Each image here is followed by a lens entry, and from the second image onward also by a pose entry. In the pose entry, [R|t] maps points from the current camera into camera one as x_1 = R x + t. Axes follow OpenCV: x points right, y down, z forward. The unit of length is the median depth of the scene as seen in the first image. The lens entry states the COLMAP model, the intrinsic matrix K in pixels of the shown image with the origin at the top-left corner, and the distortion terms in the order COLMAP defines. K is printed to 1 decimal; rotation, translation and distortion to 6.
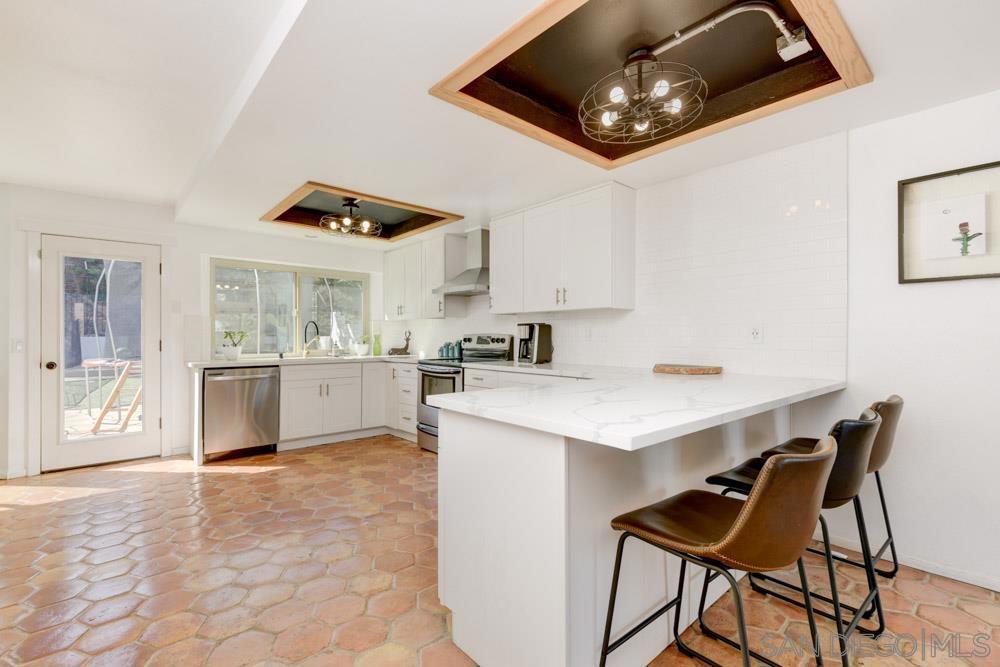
lens RADIAL K [[444.1, 0, 493.1], [0, 444.1, 339.0], [0, 0, 1]] dist [0.009969, -0.001177]
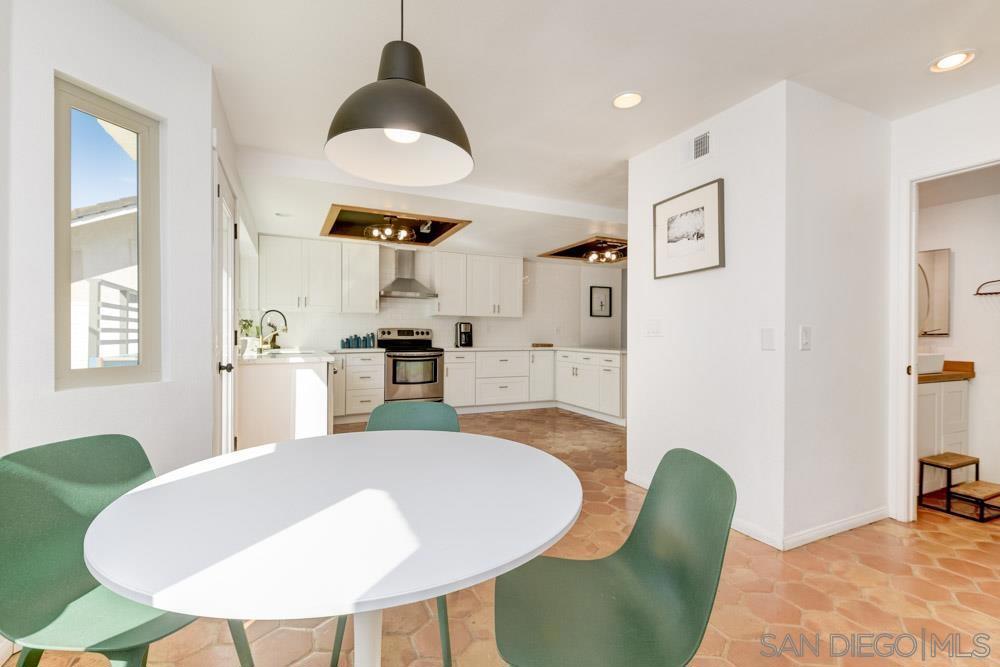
lens RADIAL K [[444.1, 0, 497.0], [0, 444.1, 334.0], [0, 0, 1]] dist [0.009969, -0.001177]
pose [[0.288586, -0.000517, 0.957454, -1.450230], [-0.004581, 0.999988, 0.001920, 0.002445], [-0.957443, -0.004940, 0.288580, 0.411716]]
